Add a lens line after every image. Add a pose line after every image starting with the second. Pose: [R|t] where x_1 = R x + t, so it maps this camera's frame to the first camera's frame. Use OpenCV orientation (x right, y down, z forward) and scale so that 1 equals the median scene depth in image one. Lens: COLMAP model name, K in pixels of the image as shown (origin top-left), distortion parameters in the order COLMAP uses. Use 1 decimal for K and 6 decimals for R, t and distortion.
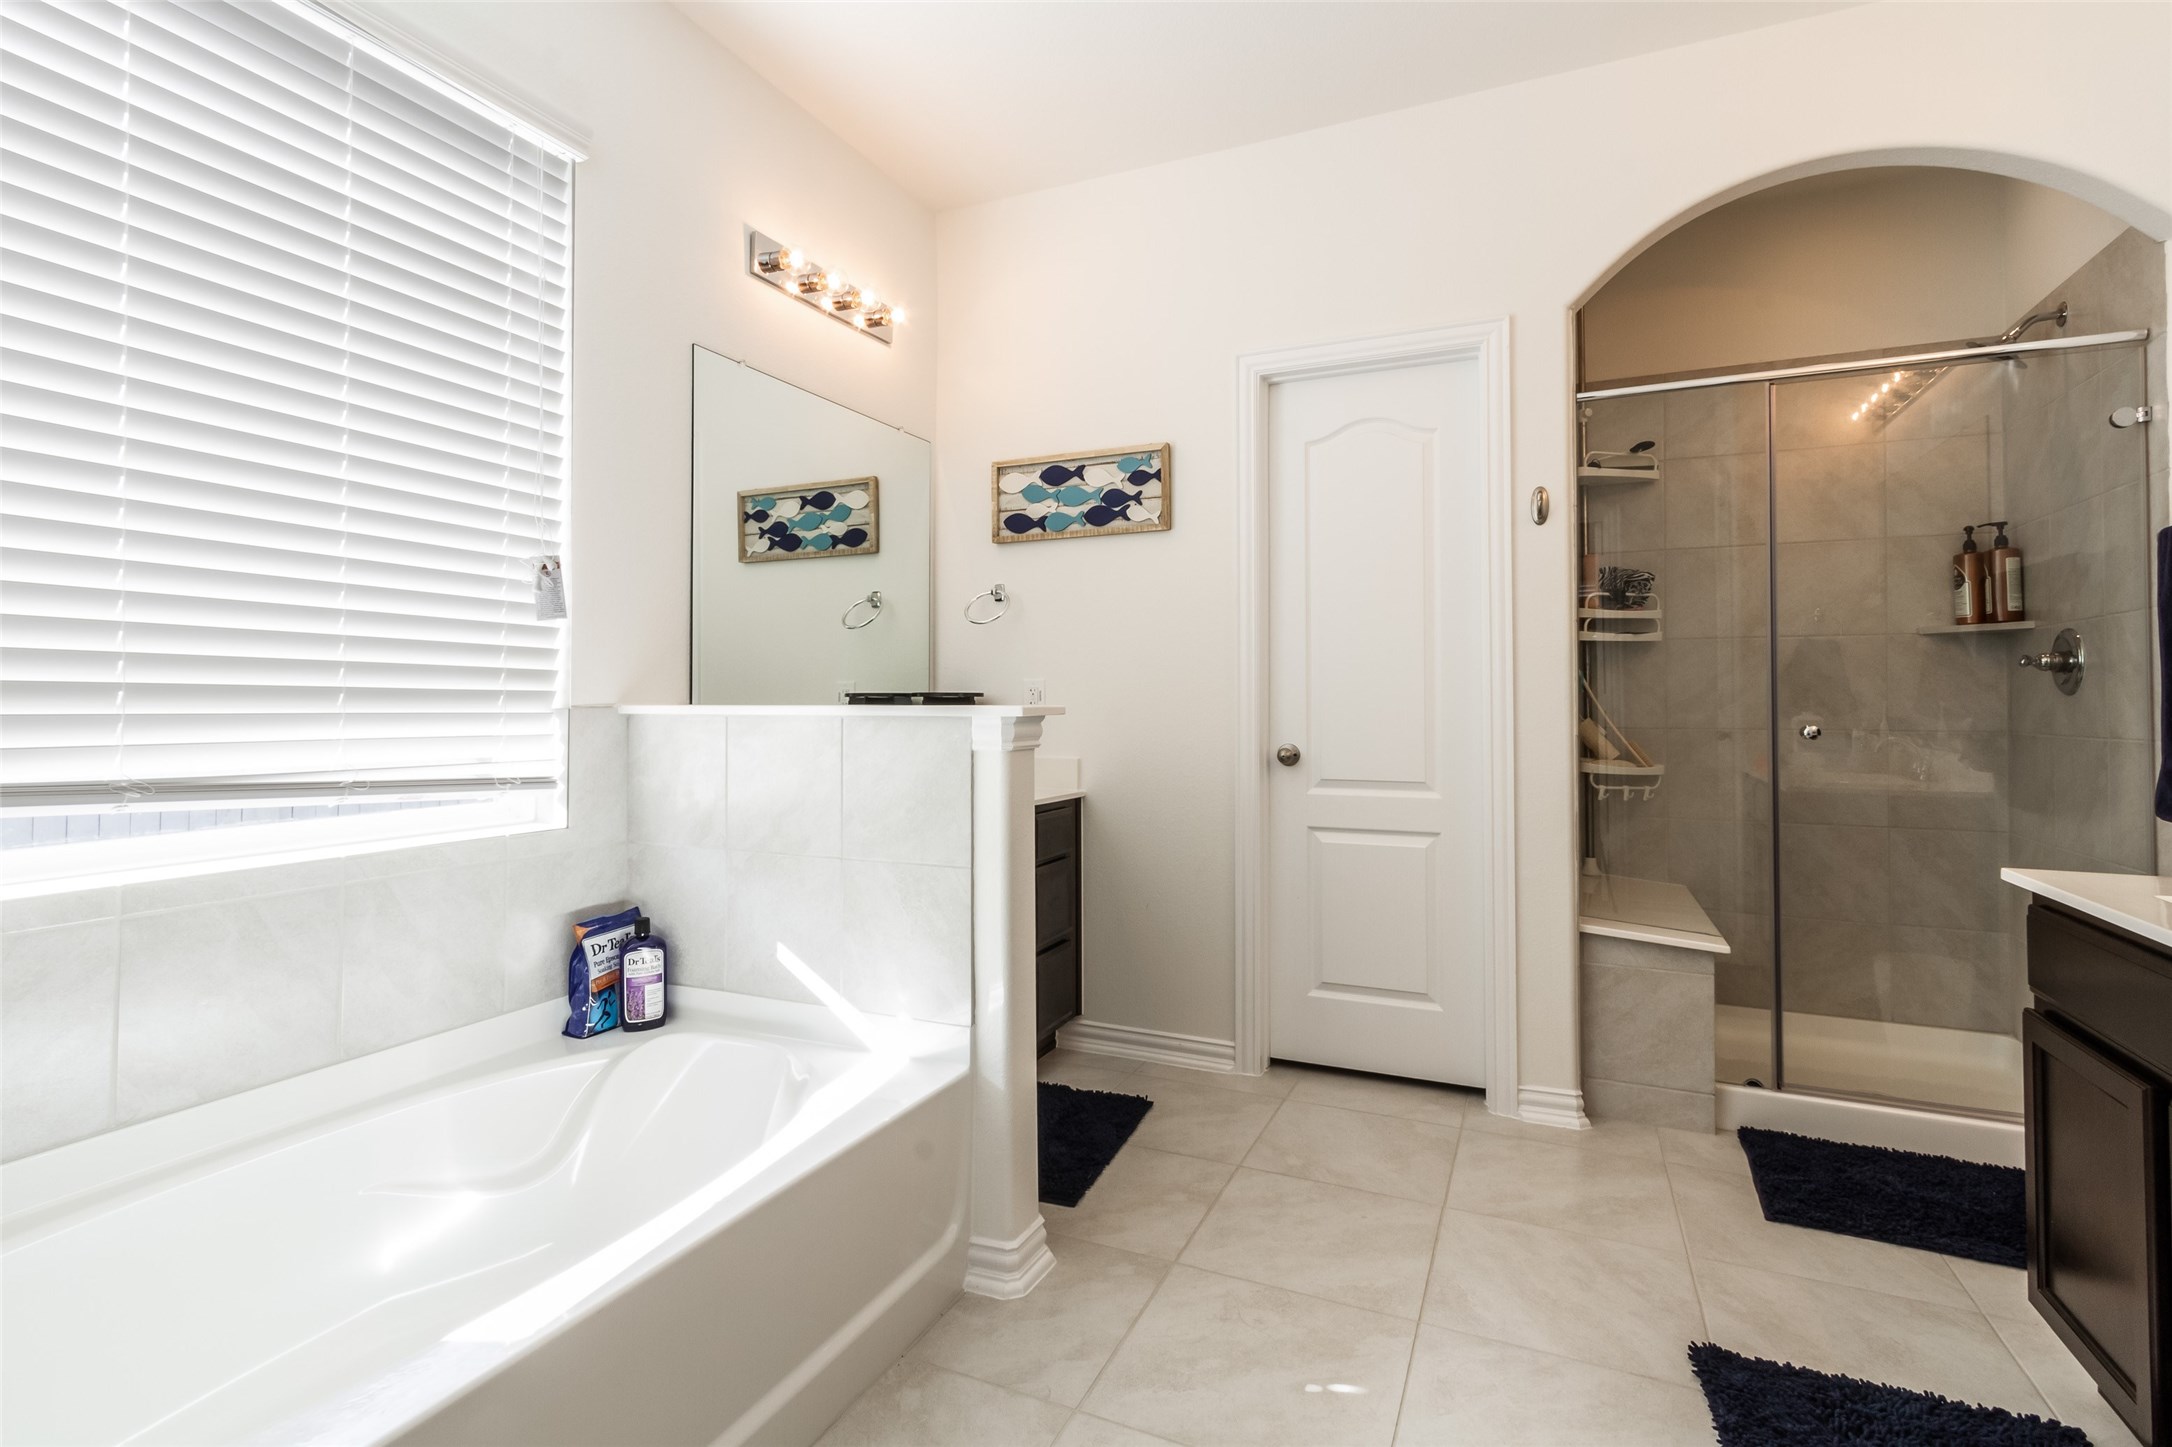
lens RADIAL K [[1017.9, 0, 1068.9], [0, 1017.9, 681.7], [0, 0, 1]] dist [0.004005, -0.002734]
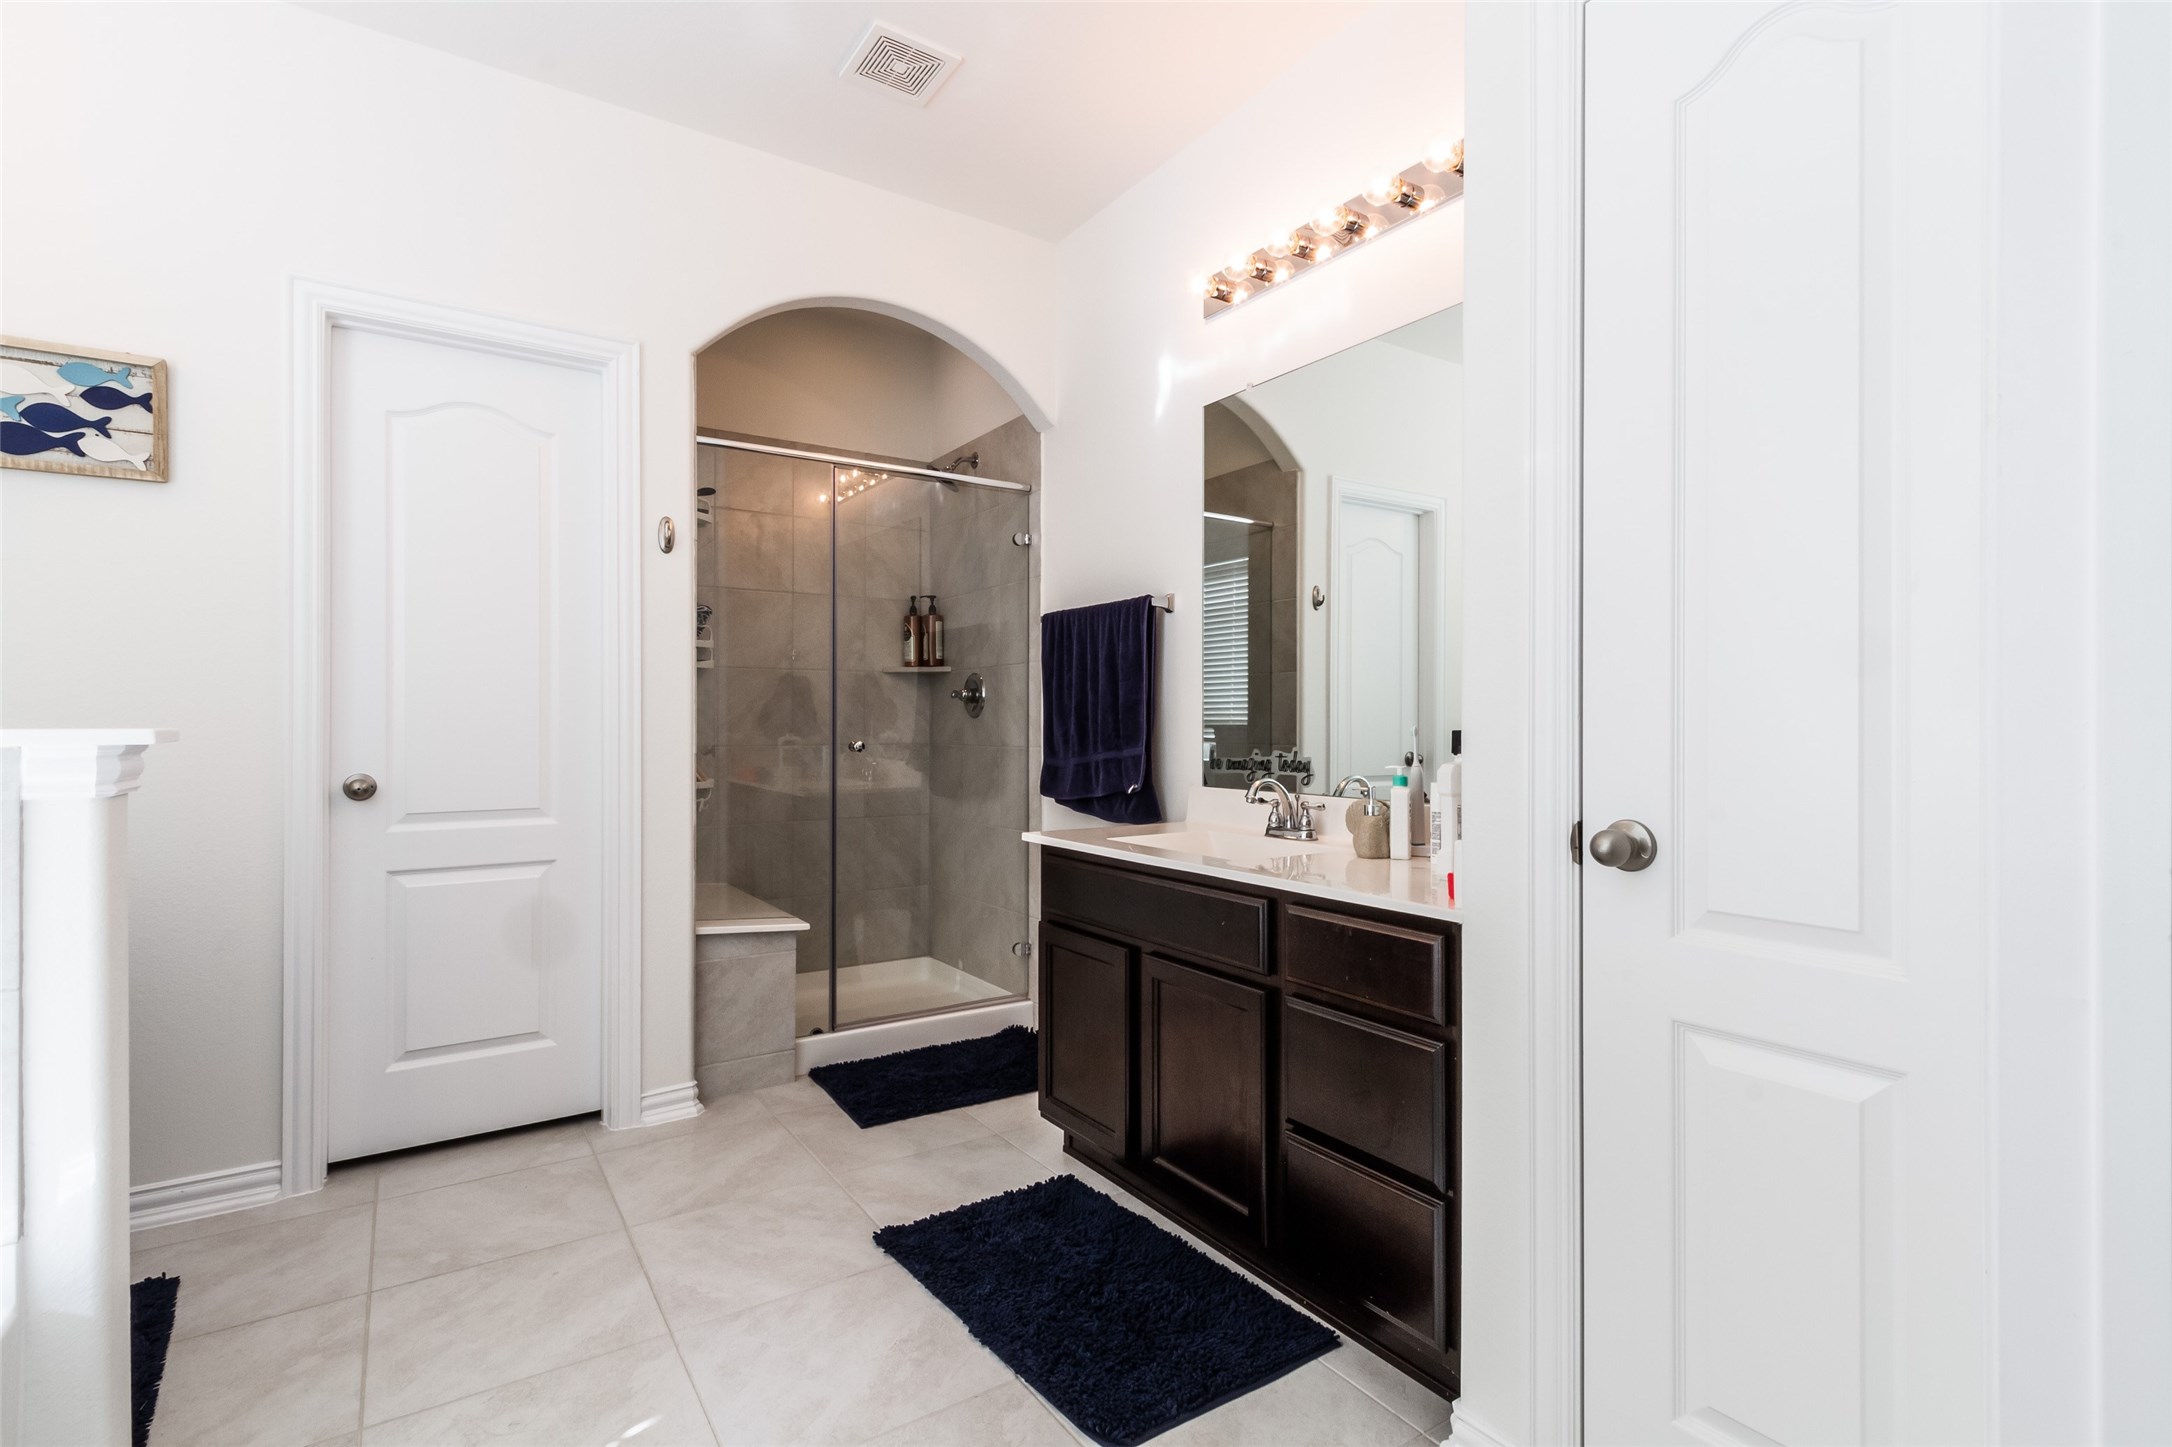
lens RADIAL K [[1017.9, 0, 1079.1], [0, 1017.9, 723.9], [0, 0, 1]] dist [0.004005, -0.002734]
pose [[0.525210, -0.001586, 0.850971, -0.206337], [-0.015657, 0.999811, 0.011527, 0.002448], [-0.850829, -0.019378, 0.525086, 0.089165]]
